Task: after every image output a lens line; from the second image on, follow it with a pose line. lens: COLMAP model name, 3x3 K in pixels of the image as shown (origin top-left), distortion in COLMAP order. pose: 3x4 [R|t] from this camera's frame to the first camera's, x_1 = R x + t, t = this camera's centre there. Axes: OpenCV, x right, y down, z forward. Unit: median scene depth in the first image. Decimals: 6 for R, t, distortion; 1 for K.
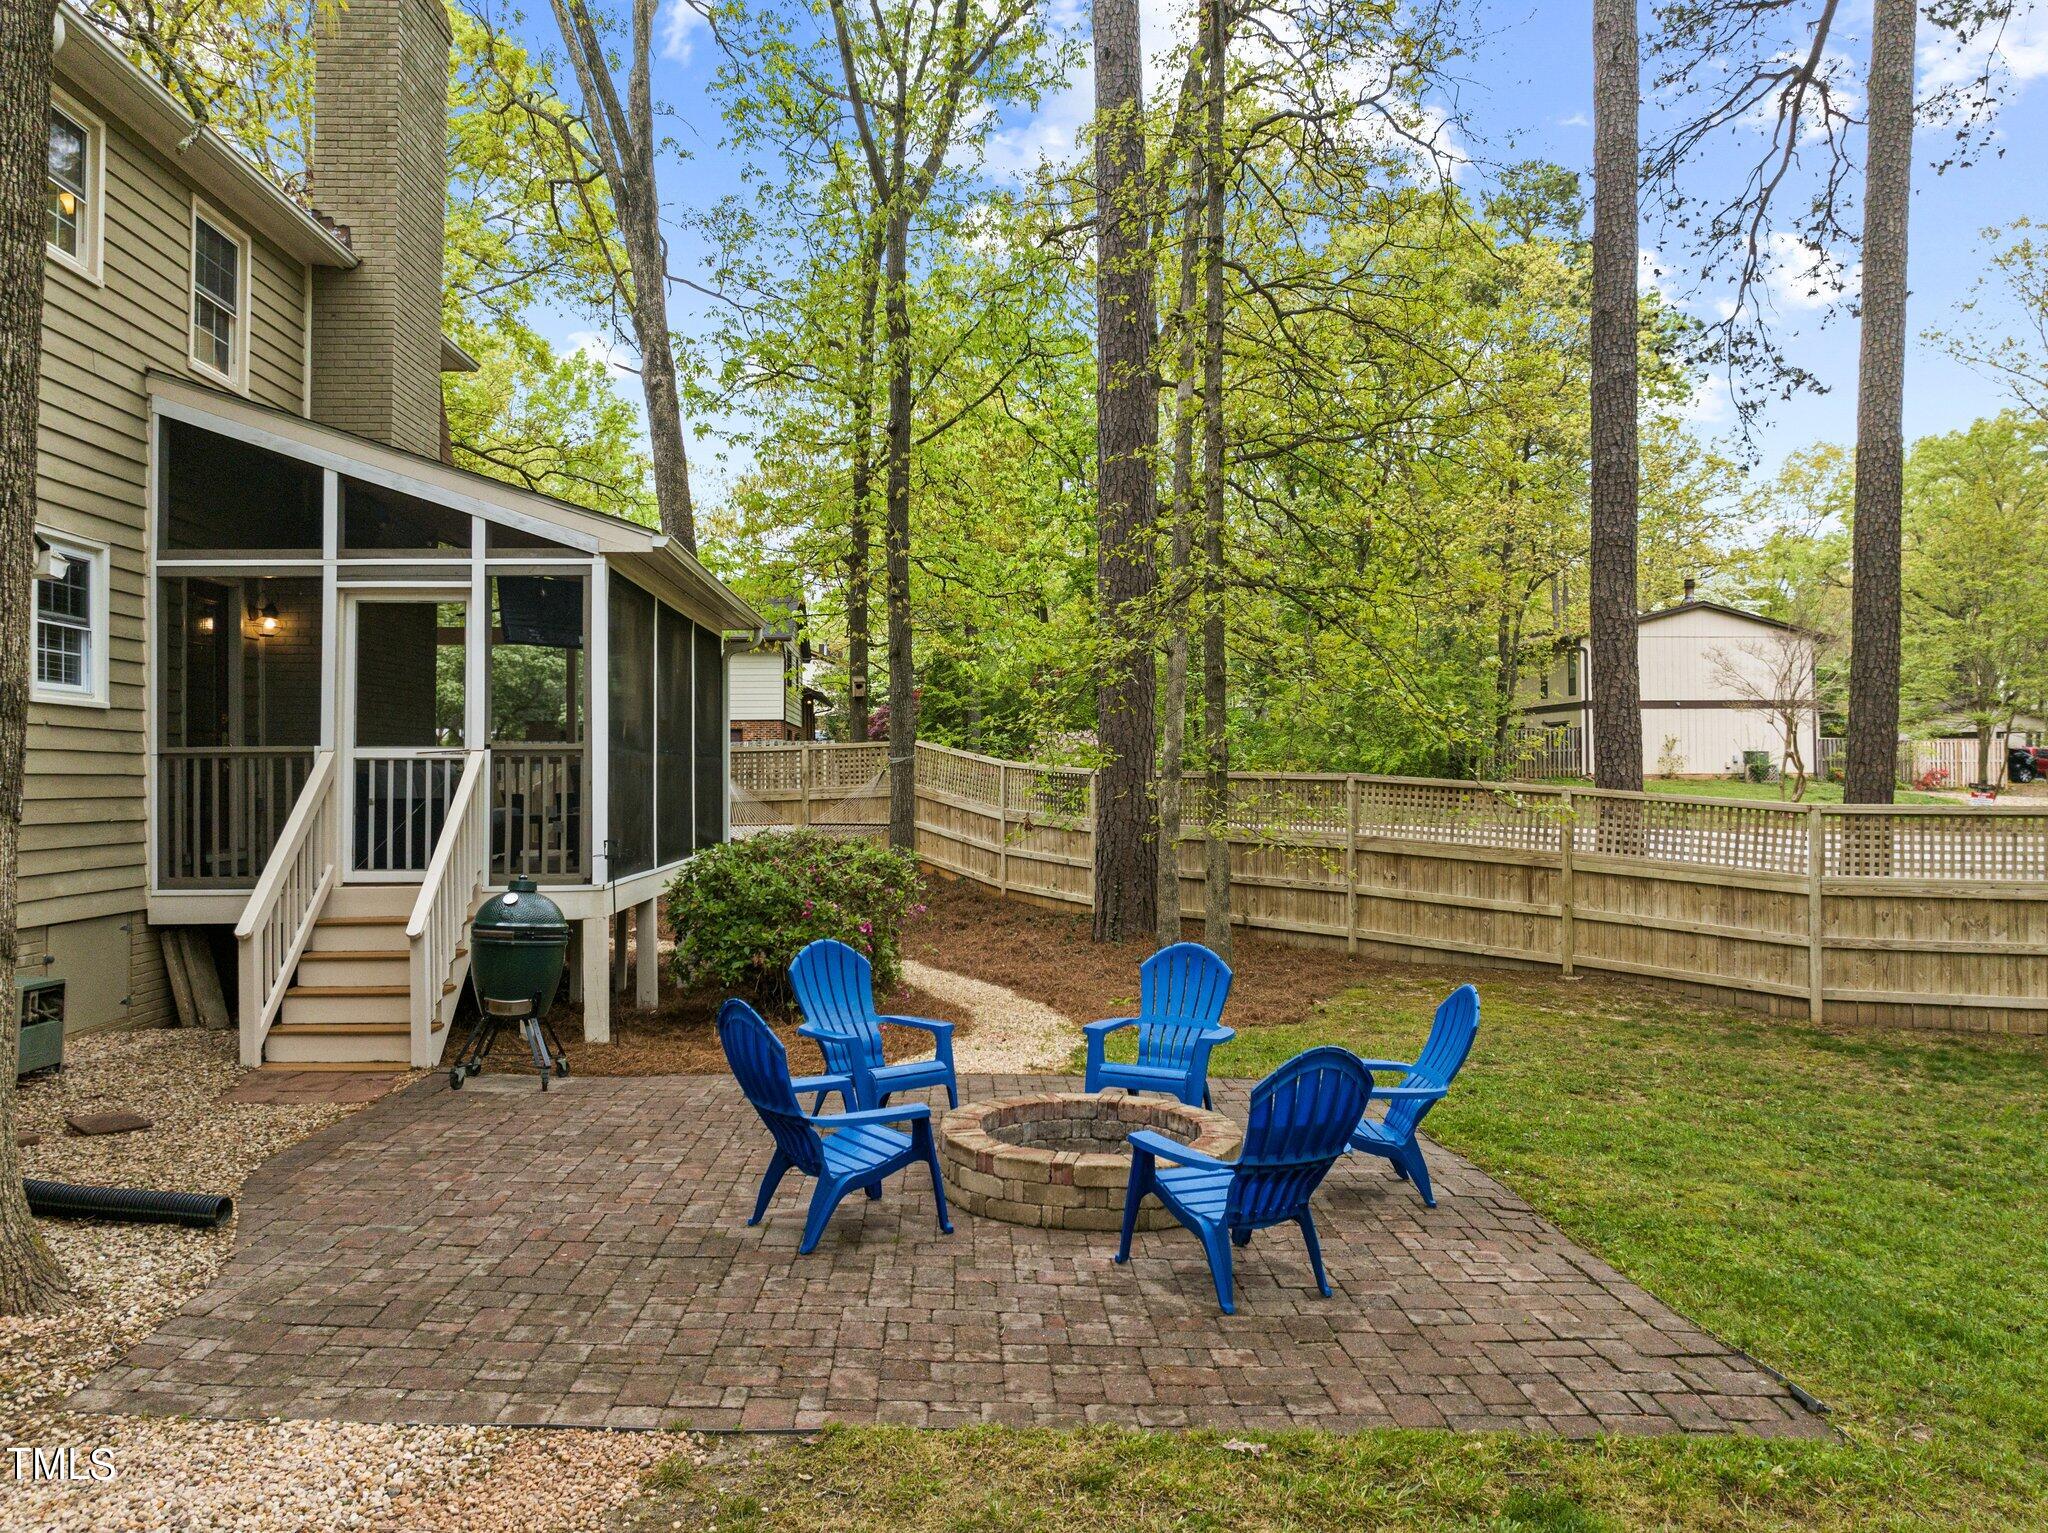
lens RADIAL K [[1478.8, 0, 1056.0], [0, 1478.8, 746.6], [0, 0, 1]] dist [-0.043254, 0.004691]
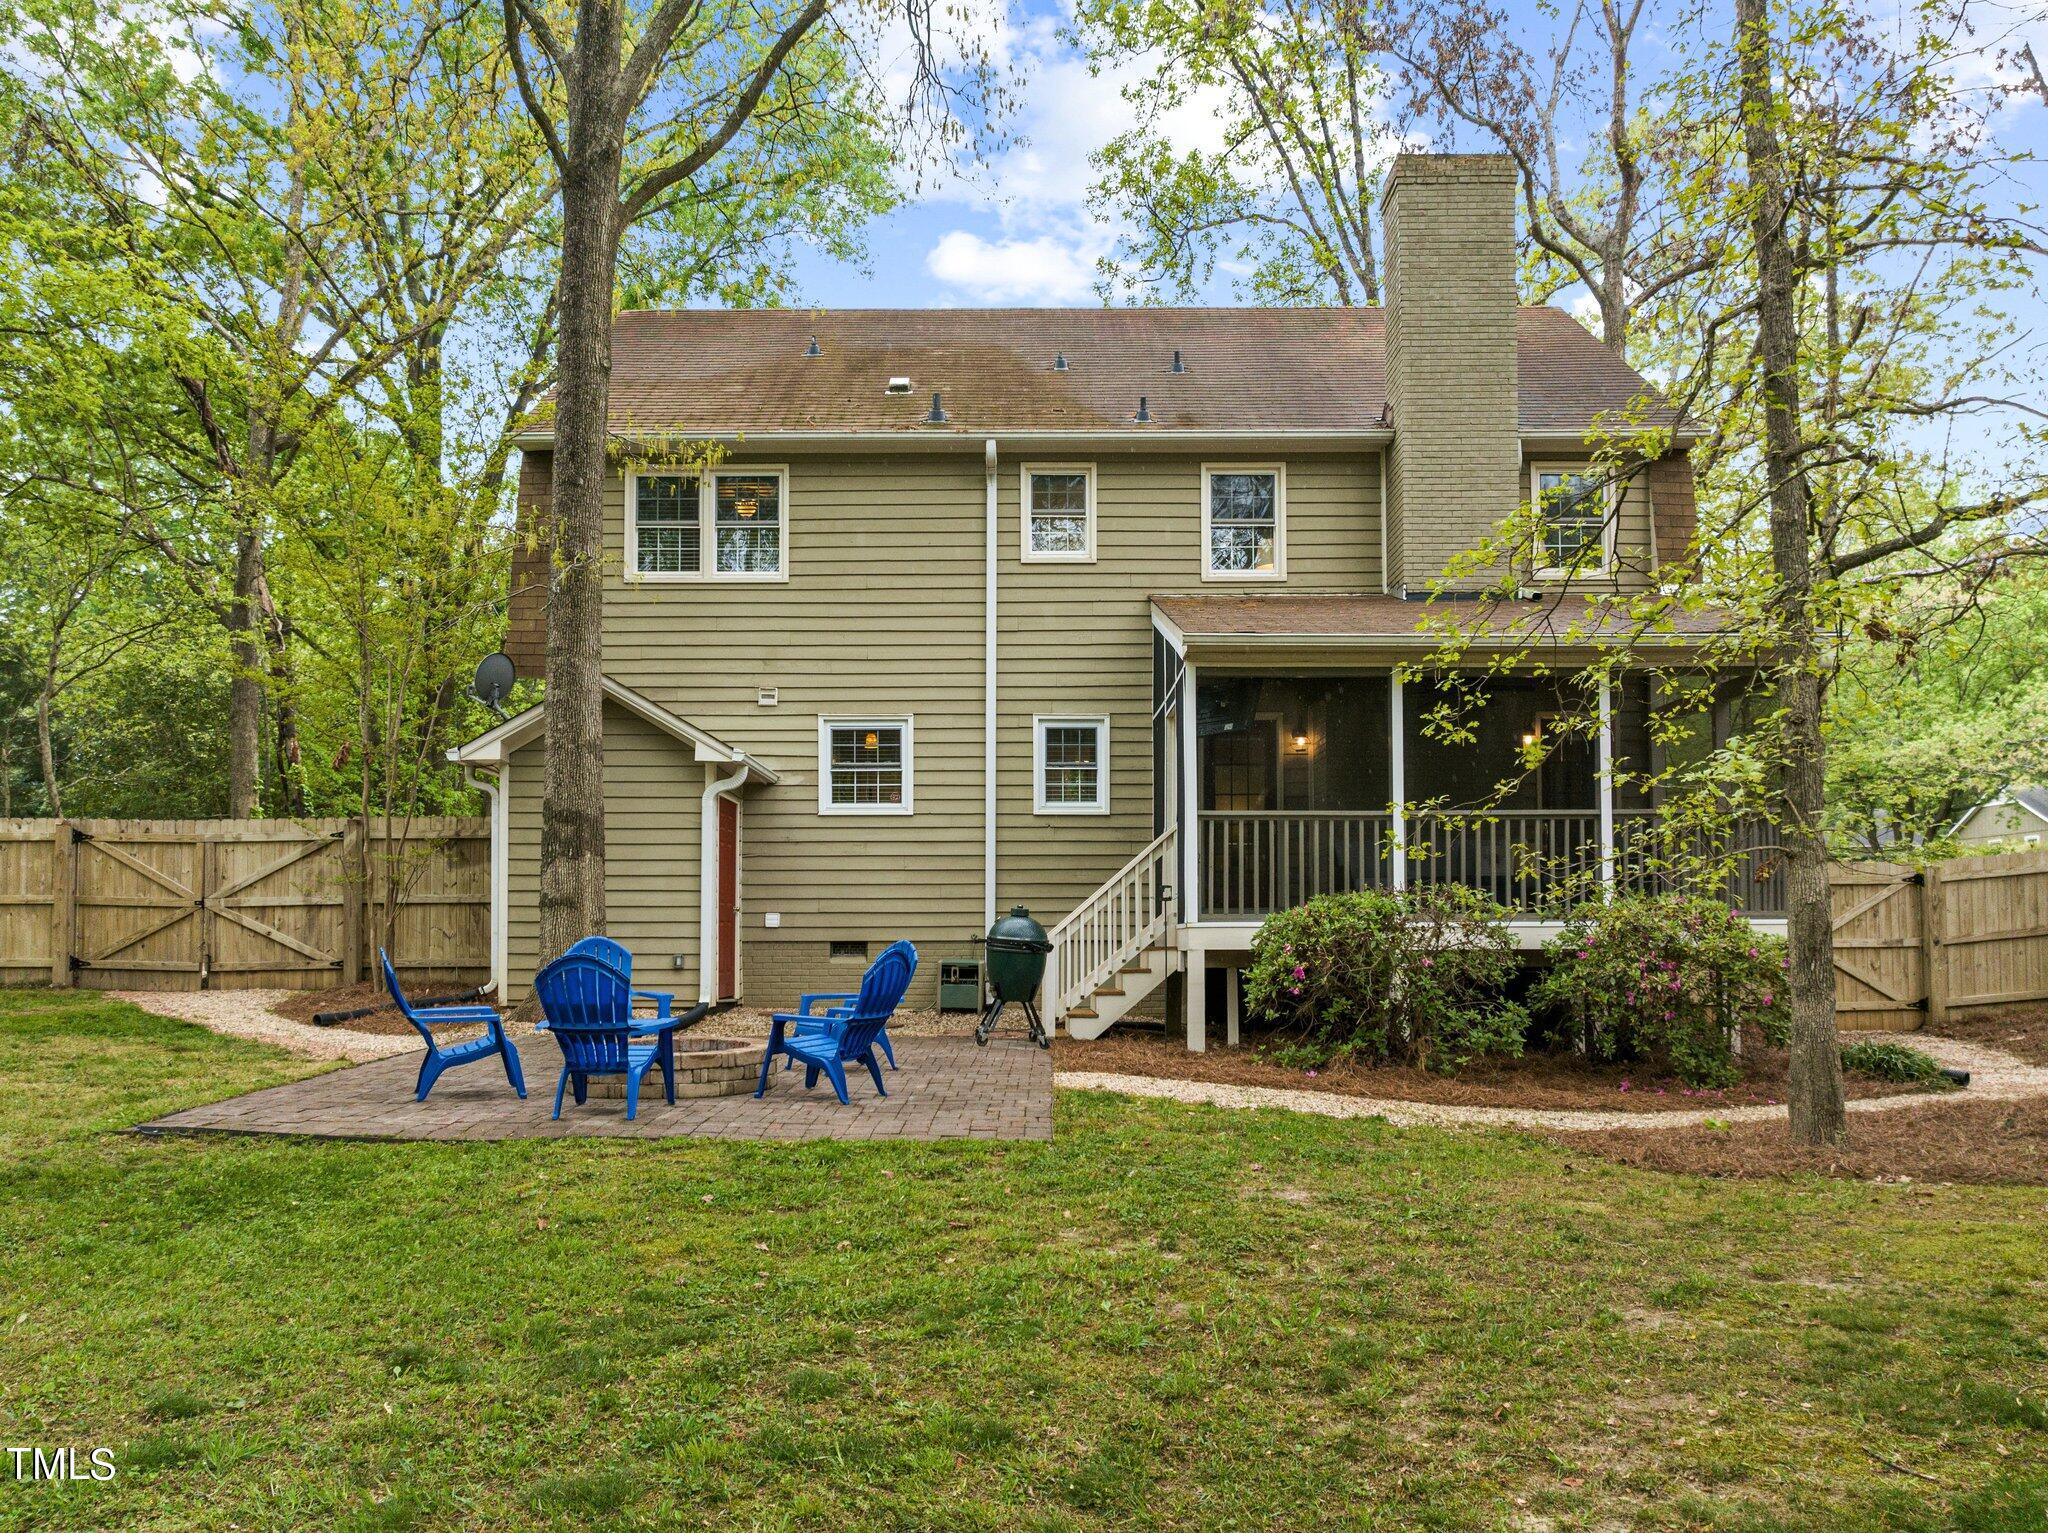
lens RADIAL K [[1522.7, 0, 1021.5], [0, 1522.7, 851.3], [0, 0, 1]] dist [-0.025247, -0.004059]
pose [[-0.089084, -0.056887, -0.994398, 0.989956], [0.021220, 0.998033, -0.058996, 0.106821], [0.995798, -0.026357, -0.087701, 0.980555]]
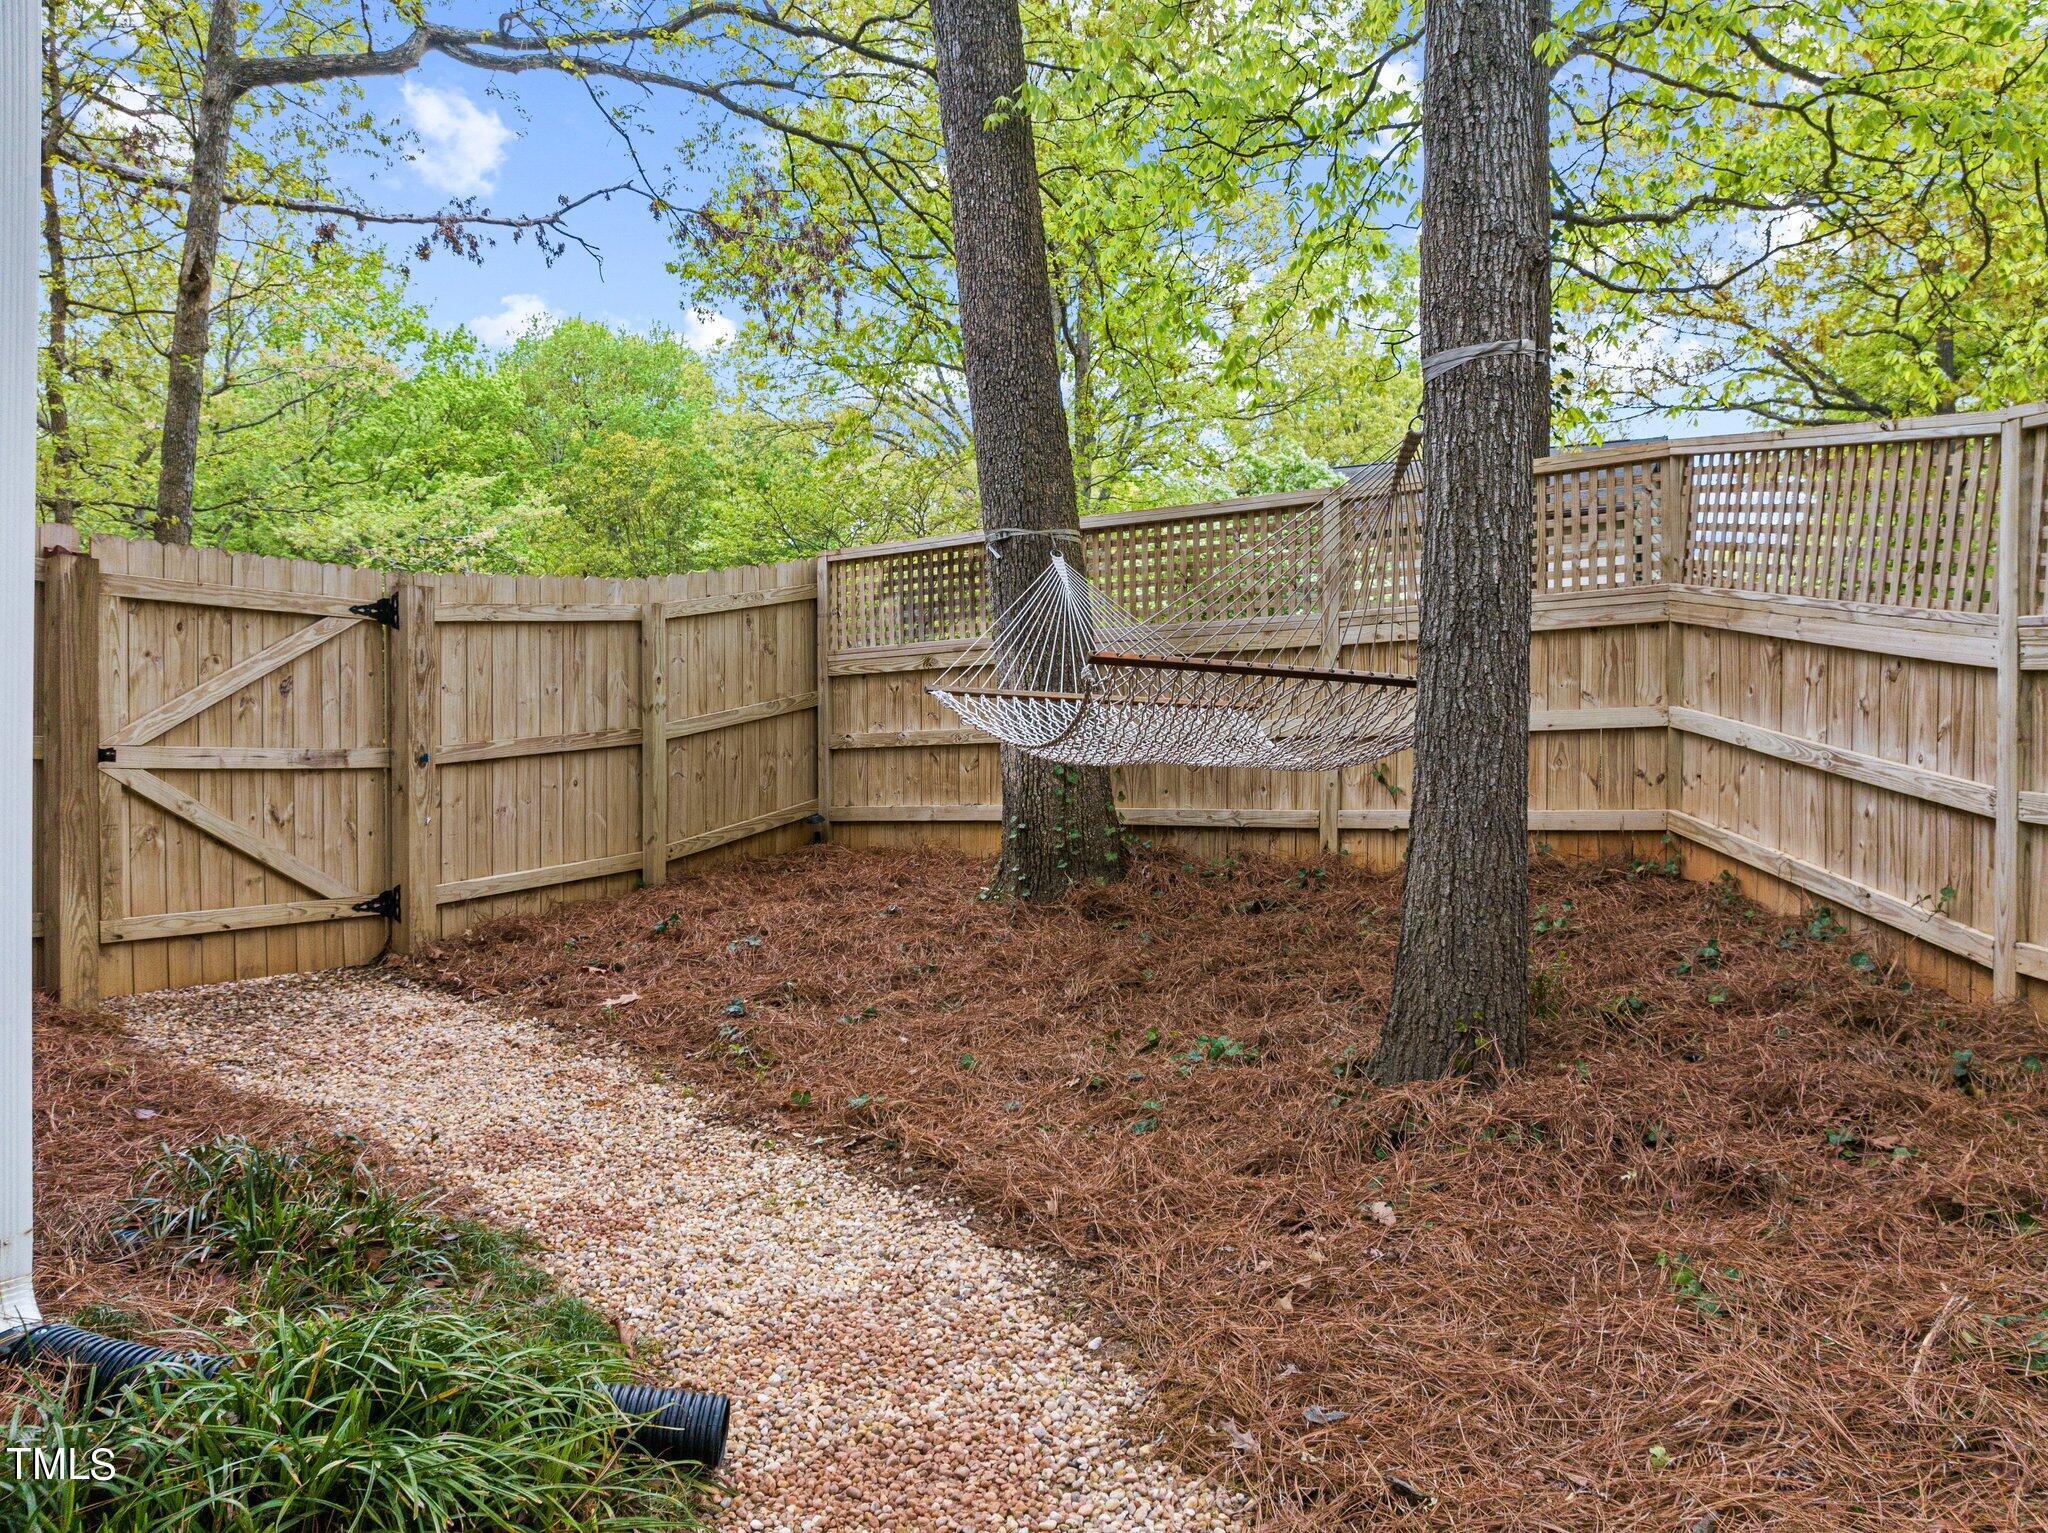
lens RADIAL K [[1433.9, 0, 1017.1], [0, 1433.9, 782.3], [0, 0, 1]] dist [-0.037207, 0.001943]
pose [[0.788984, 0.022526, -0.614001, -0.045506], [0.000244, 0.999316, 0.036975, 0.115569], [0.614414, -0.029322, 0.788439, 1.443207]]
